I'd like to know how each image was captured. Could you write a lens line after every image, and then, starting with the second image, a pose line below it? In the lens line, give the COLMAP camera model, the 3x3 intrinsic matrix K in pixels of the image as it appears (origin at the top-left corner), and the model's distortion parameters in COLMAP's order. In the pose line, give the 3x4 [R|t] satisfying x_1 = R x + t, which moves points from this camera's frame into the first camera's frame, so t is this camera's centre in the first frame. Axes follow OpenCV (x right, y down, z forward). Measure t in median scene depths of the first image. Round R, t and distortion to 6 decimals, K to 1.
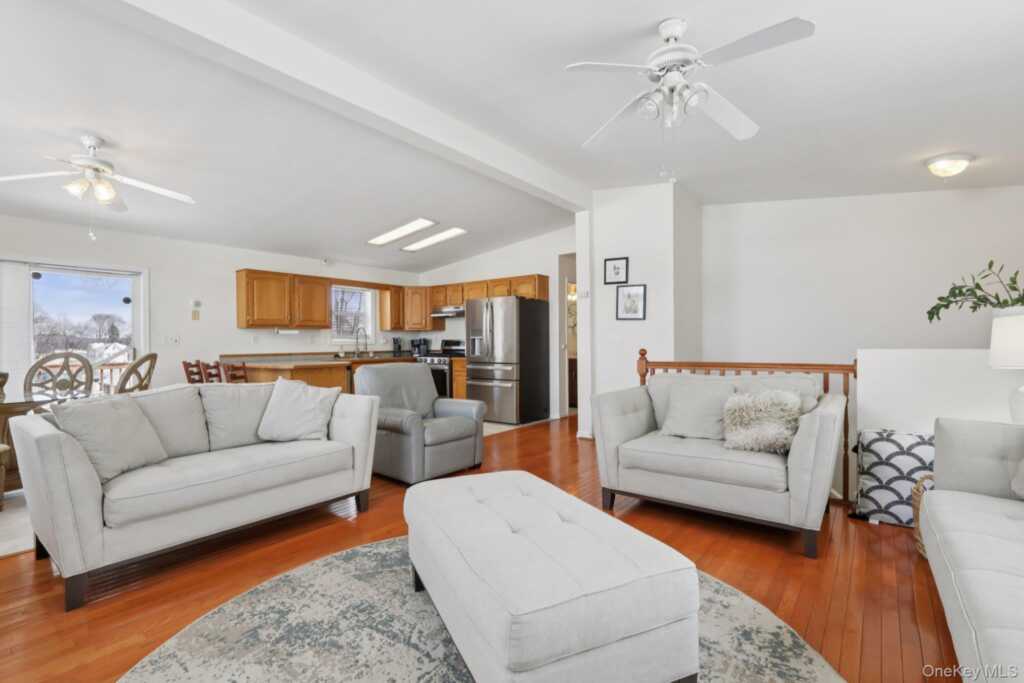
lens RADIAL K [[470.6, 0, 506.6], [0, 470.6, 342.4], [0, 0, 1]] dist [0.005963, 0.000857]
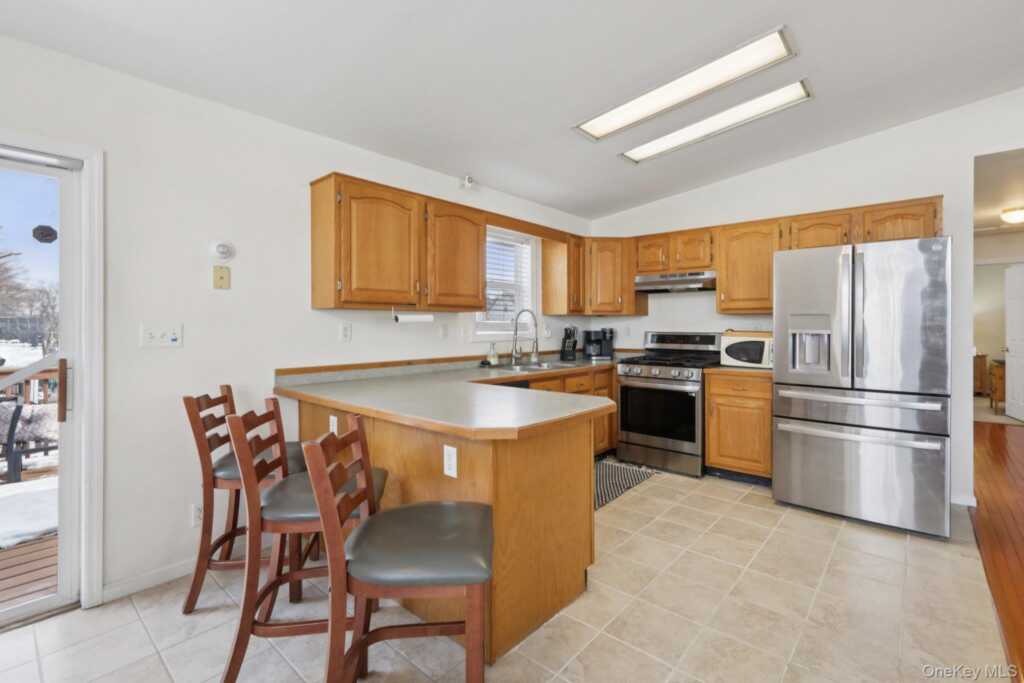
lens RADIAL K [[470.6, 0, 511.0], [0, 470.6, 325.7], [0, 0, 1]] dist [0.005963, 0.000857]
pose [[0.998327, 0.007670, -0.057313, -0.335500], [-0.007630, 0.999970, 0.000916, -0.014934], [0.057318, -0.000477, 0.998356, 0.528307]]
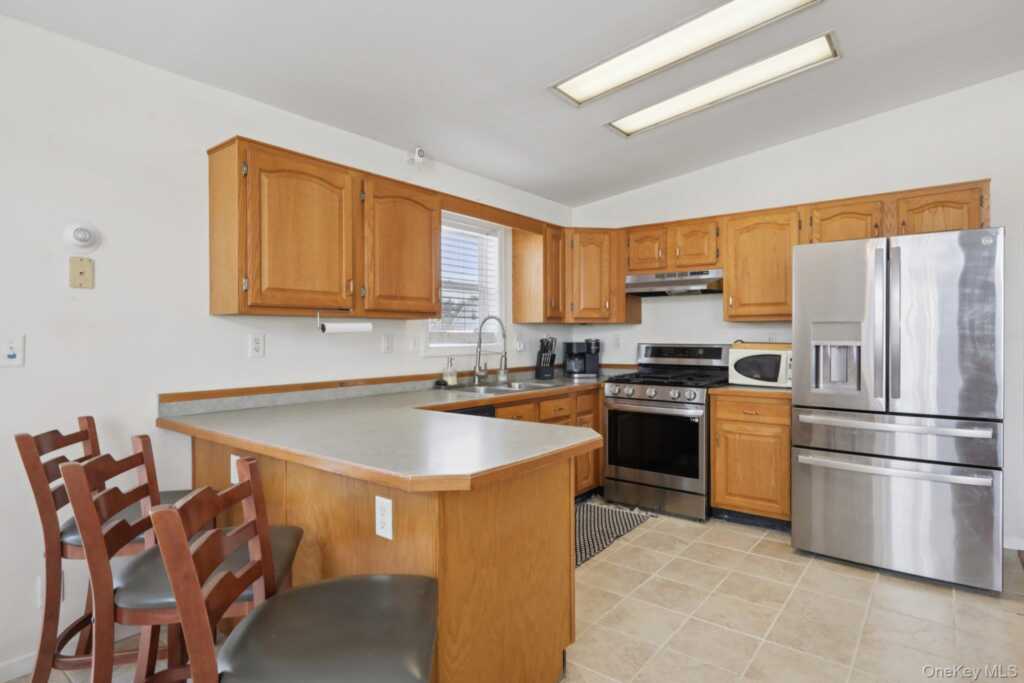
lens RADIAL K [[556.6, 0, 510.0], [0, 556.6, 338.0], [0, 0, 1]] dist [0.004846, 0.001140]
pose [[0.999974, 0.006168, -0.003859, -0.330100], [-0.006152, 0.999972, 0.004169, -0.015358], [0.003885, -0.004145, 0.999984, 0.557869]]
